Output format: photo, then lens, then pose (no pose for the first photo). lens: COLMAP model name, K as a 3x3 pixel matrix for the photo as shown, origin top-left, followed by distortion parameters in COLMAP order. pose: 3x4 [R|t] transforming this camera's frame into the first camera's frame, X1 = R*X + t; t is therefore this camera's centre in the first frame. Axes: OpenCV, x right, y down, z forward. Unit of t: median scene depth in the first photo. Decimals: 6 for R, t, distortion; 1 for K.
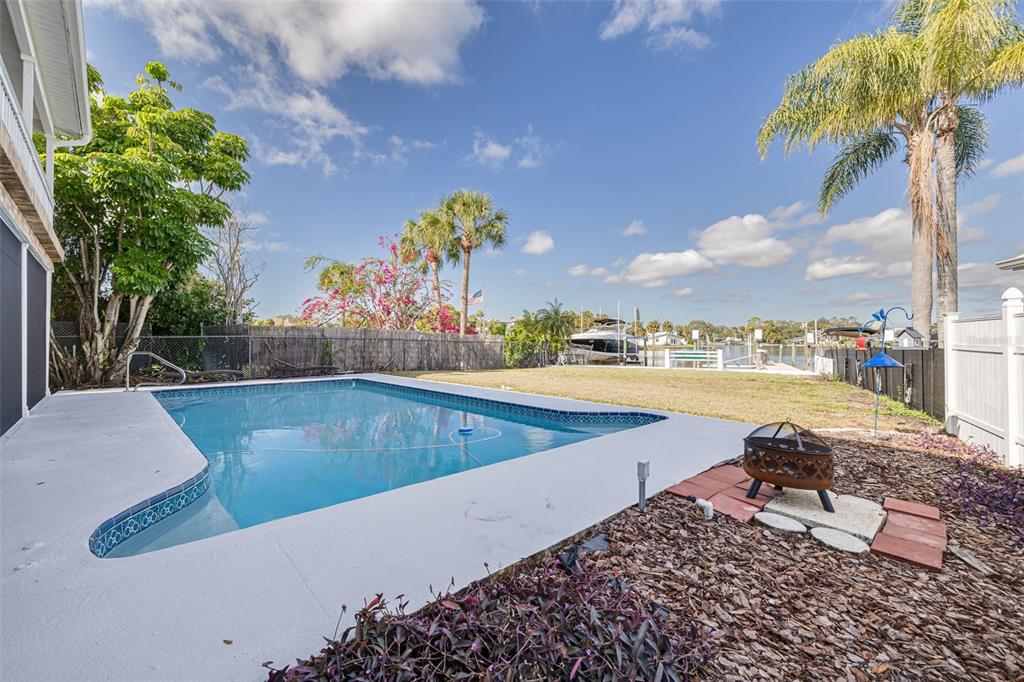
lens RADIAL K [[427.3, 0, 512.0], [0, 427.3, 341.0], [0, 0, 1]] dist [0.000811, 0.000143]
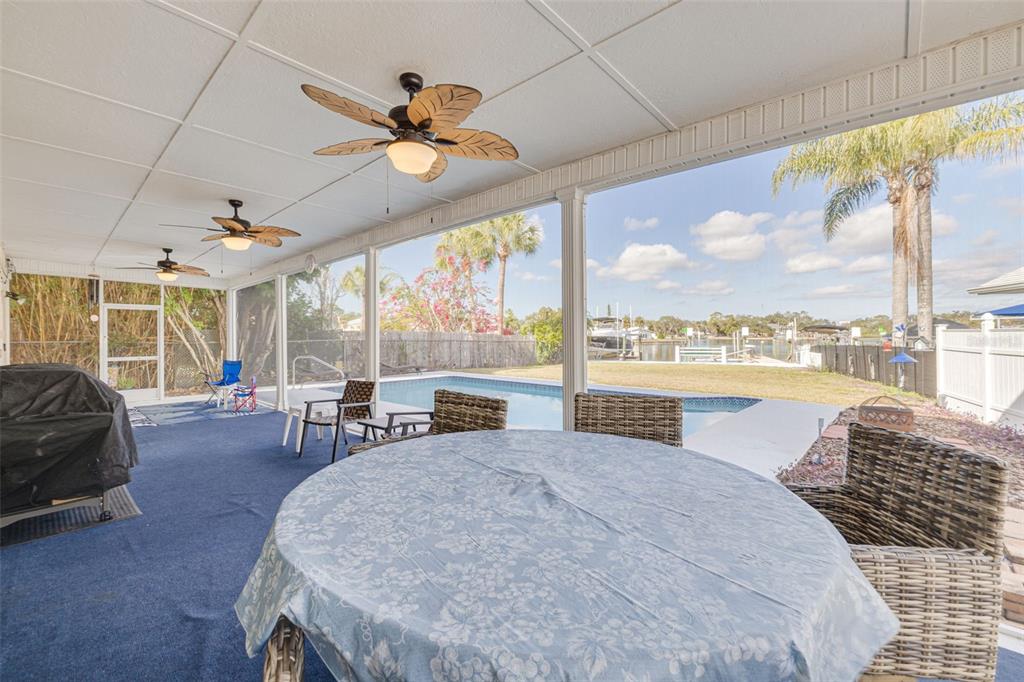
lens RADIAL K [[424.8, 0, 515.6], [0, 424.8, 339.0], [0, 0, 1]] dist [-0.000839, 0.000024]
pose [[0.996870, -0.009003, 0.078542, -0.160735], [0.008486, 0.999940, 0.006908, -0.011497], [-0.078600, -0.006219, 0.996887, -0.100389]]
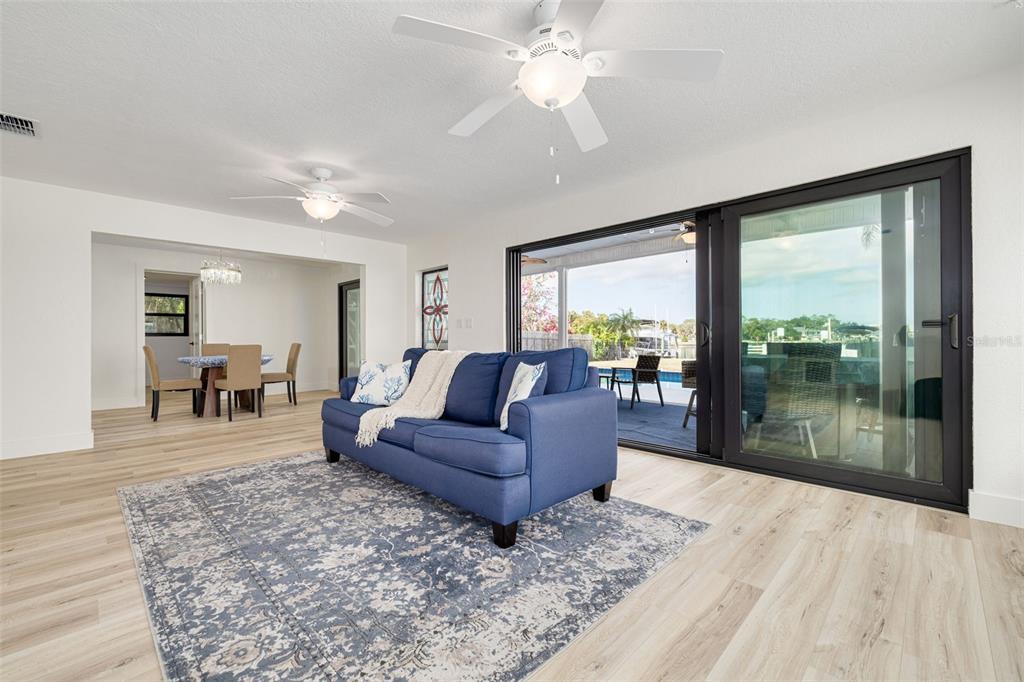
lens RADIAL K [[424.8, 0, 515.6], [0, 424.8, 339.0], [0, 0, 1]] dist [-0.000839, 0.000024]
pose [[0.999291, -0.008276, 0.036736, -0.293082], [0.008383, 0.999961, -0.002747, 0.001665], [-0.036712, 0.003053, 0.999321, -0.231571]]
